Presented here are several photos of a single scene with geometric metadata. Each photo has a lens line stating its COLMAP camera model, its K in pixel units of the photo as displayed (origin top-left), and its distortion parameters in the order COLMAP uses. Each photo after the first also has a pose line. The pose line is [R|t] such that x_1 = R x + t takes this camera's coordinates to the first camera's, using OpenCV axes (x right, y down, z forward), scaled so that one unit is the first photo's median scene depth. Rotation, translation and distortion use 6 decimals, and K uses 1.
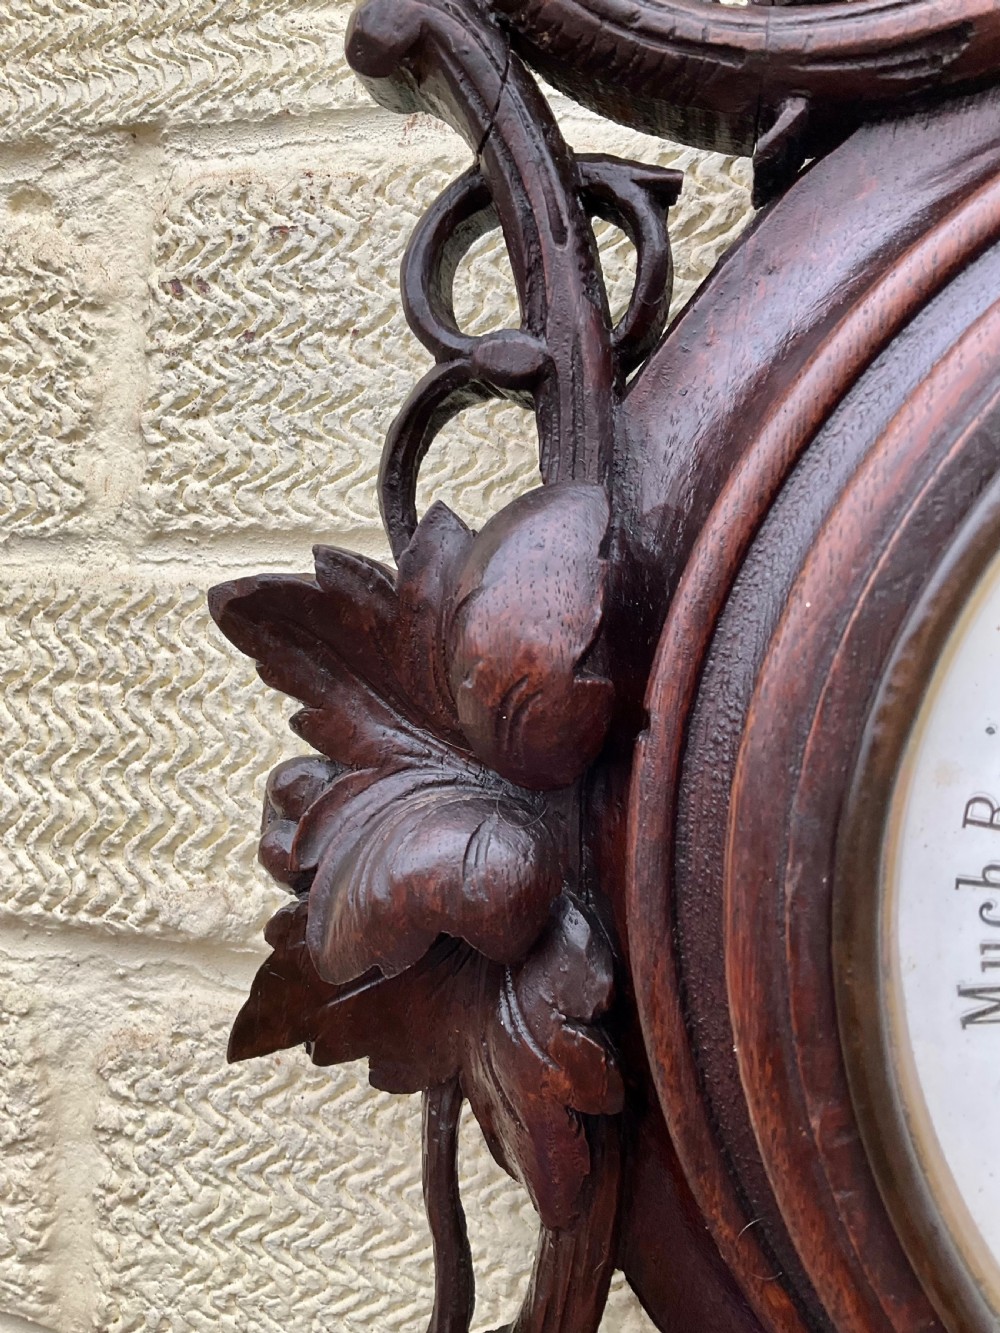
lens RADIAL K [[1122.3, 0, 506.7], [0, 1122.3, 663.6], [0, 0, 1]] dist [0.065411, -0.135968]
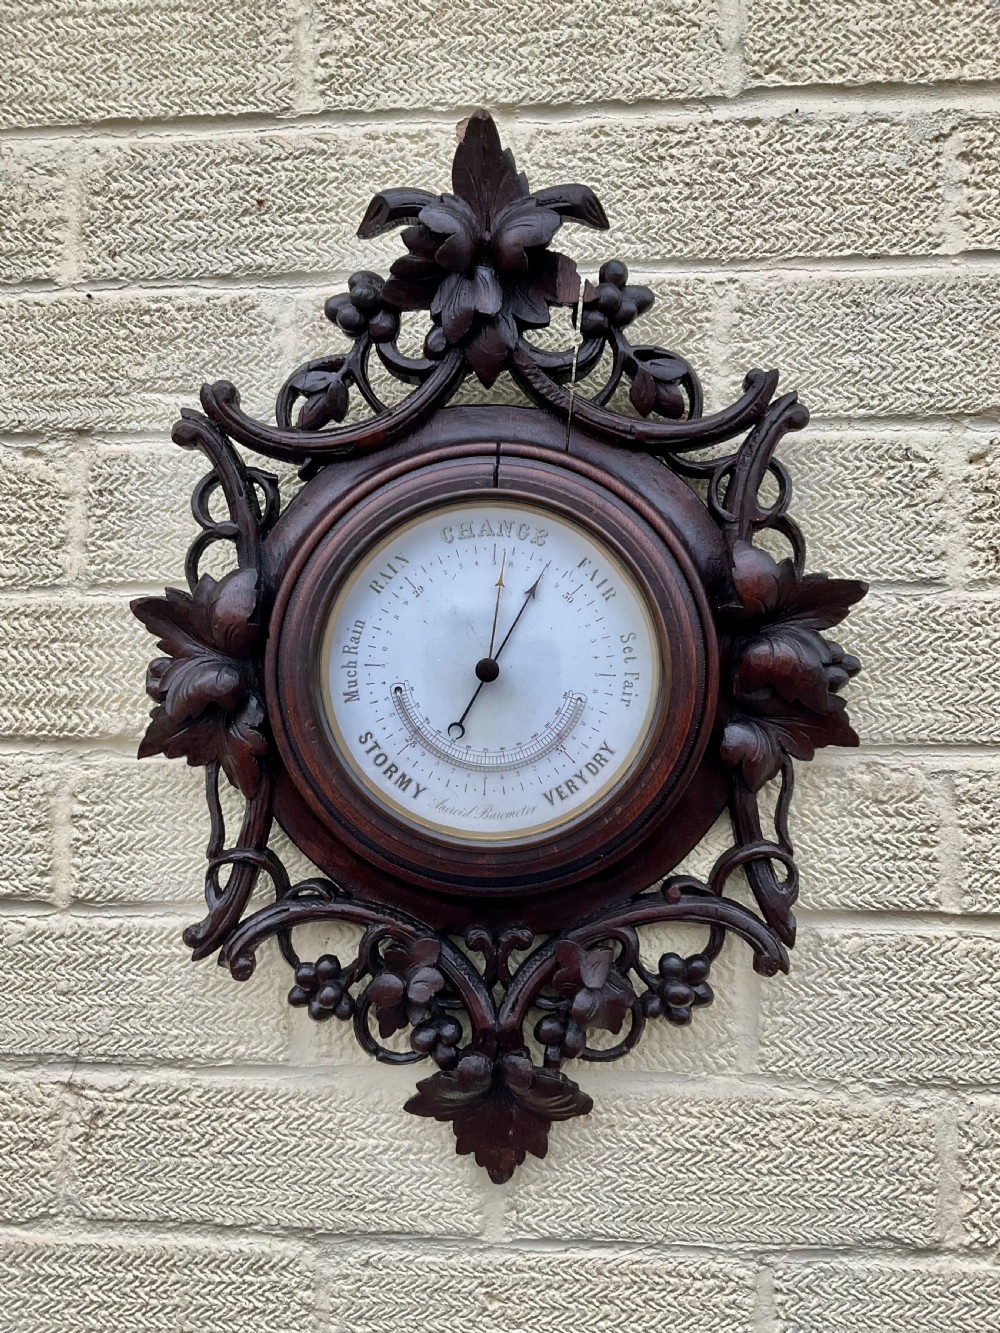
lens RADIAL K [[1140.8, 0, 500.0], [0, 1140.8, 666.5], [0, 0, 1]] dist [0.060195, -0.148296]
pose [[0.979205, -0.029079, 0.200780, 0.079710], [0.037237, 0.998622, -0.036976, 0.221997], [-0.199428, 0.043684, 0.978938, -1.903264]]
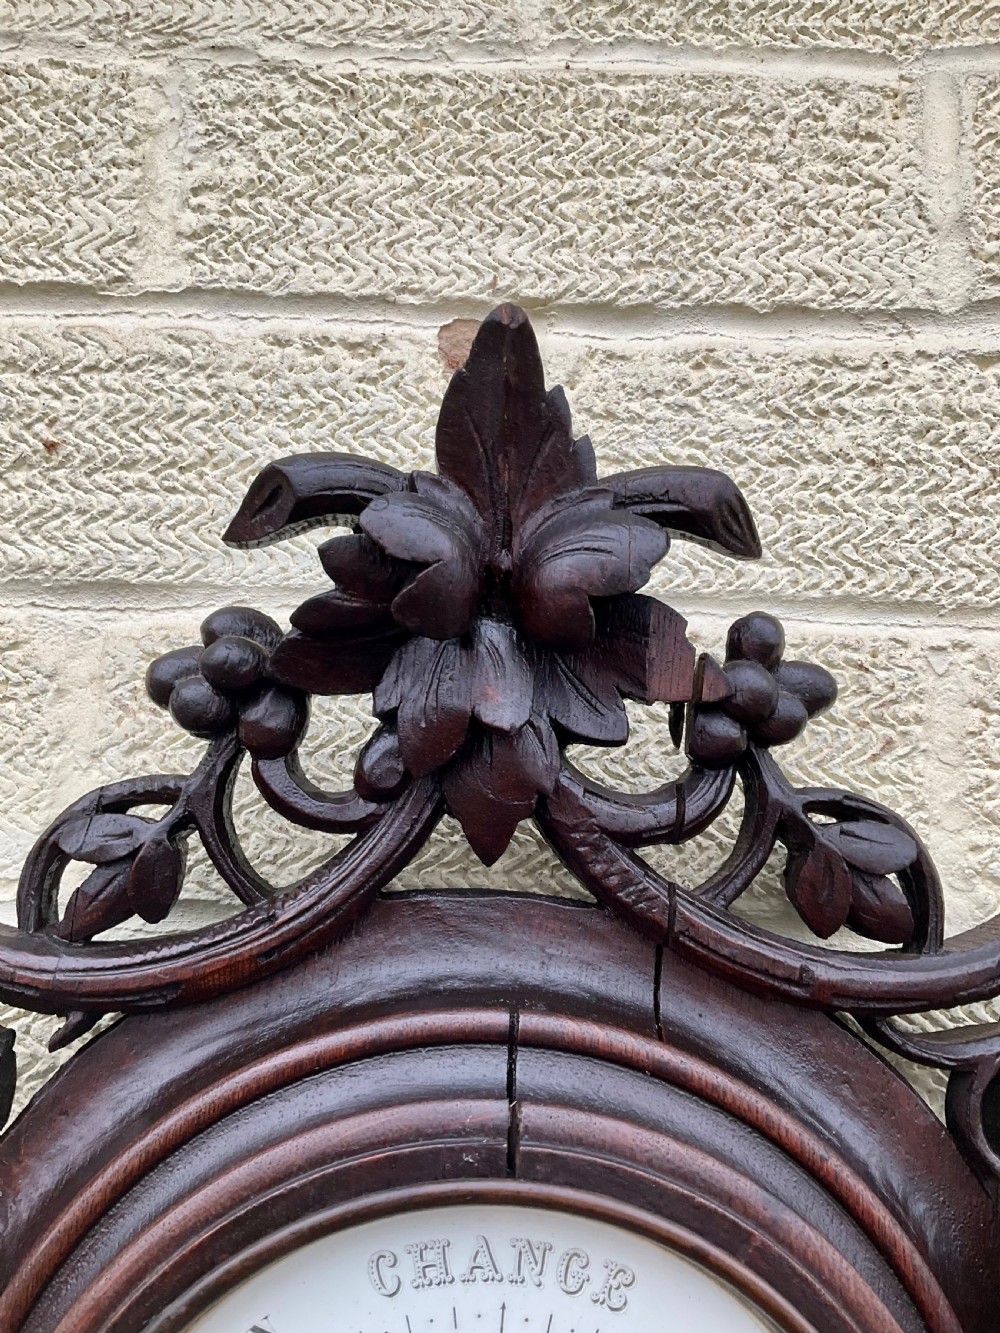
lens RADIAL K [[1122.3, 0, 506.7], [0, 1122.3, 663.6], [0, 0, 1]] dist [0.065411, -0.135968]
pose [[0.961915, 0.045327, 0.269566, 0.284593], [0.007624, 0.981324, -0.192211, -0.495168], [-0.273244, 0.186946, 0.943604, -0.528371]]
